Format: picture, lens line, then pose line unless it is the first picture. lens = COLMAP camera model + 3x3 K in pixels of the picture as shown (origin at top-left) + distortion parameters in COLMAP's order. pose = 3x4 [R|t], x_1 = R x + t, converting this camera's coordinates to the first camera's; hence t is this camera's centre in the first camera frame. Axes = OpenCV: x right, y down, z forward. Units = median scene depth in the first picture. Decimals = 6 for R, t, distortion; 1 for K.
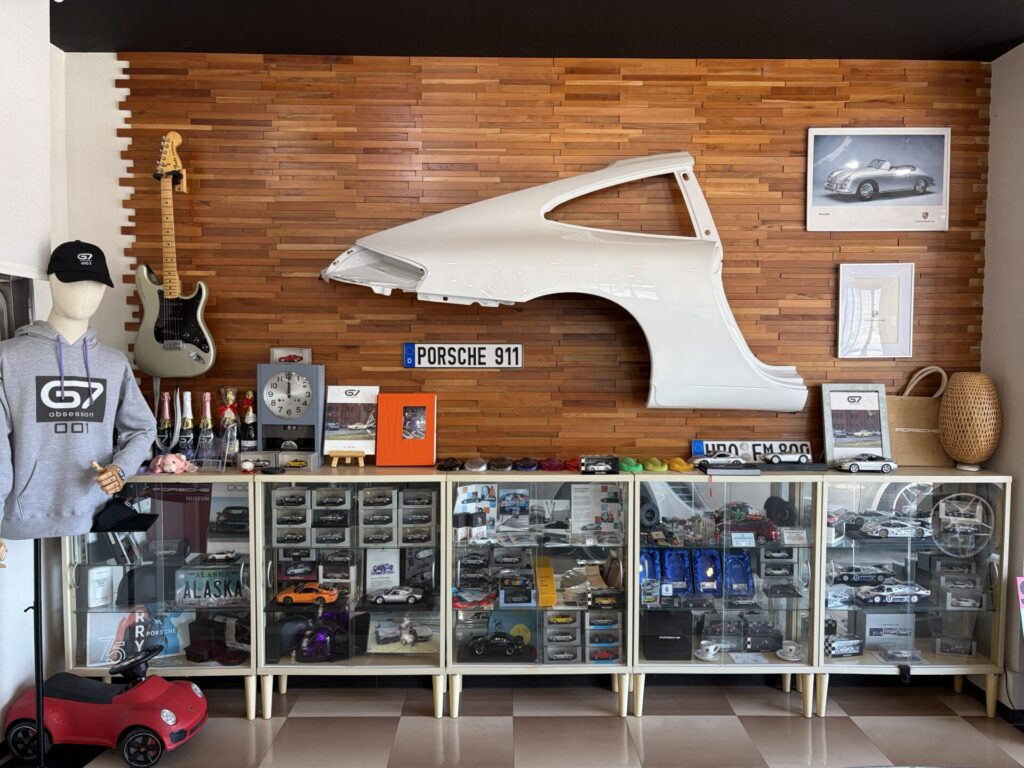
lens RADIAL K [[795.9, 0, 512.0], [0, 795.9, 384.0], [0, 0, 1]] dist [0.035943, -0.037825]
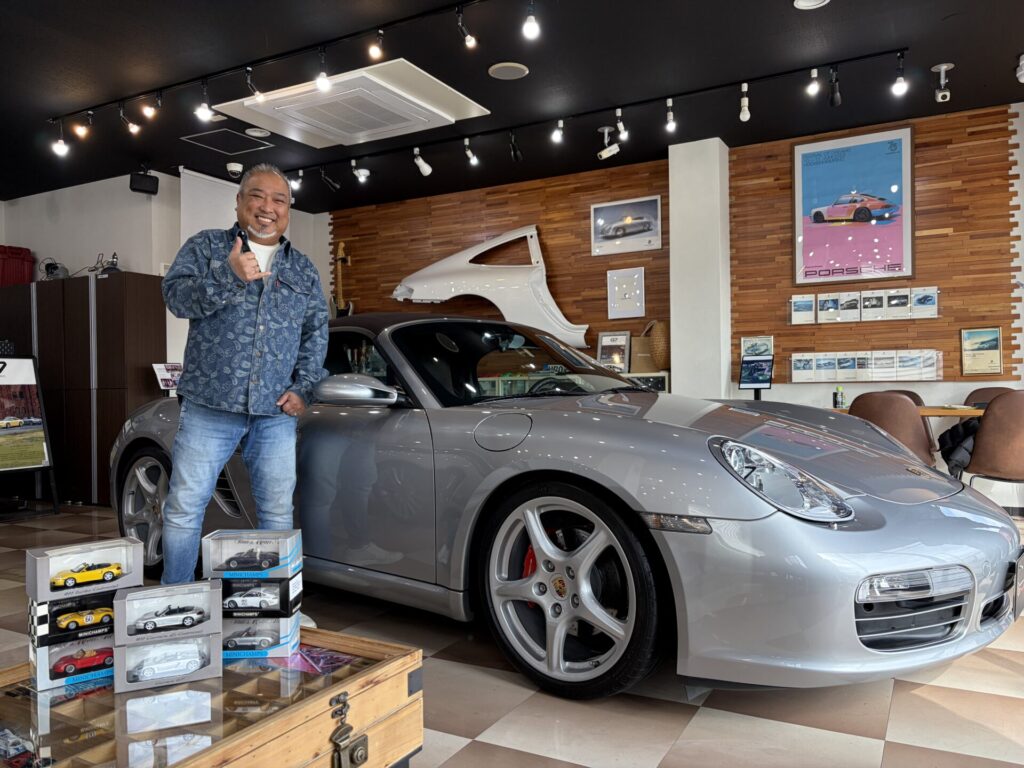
lens RADIAL K [[795.9, 0, 512.0], [0, 795.9, 384.0], [0, 0, 1]] dist [0.035943, -0.037825]
pose [[0.866219, -0.018081, -0.499338, 1.183620], [-0.011430, 0.998367, -0.055979, 0.238635], [0.499534, 0.054197, 0.864597, -0.791144]]
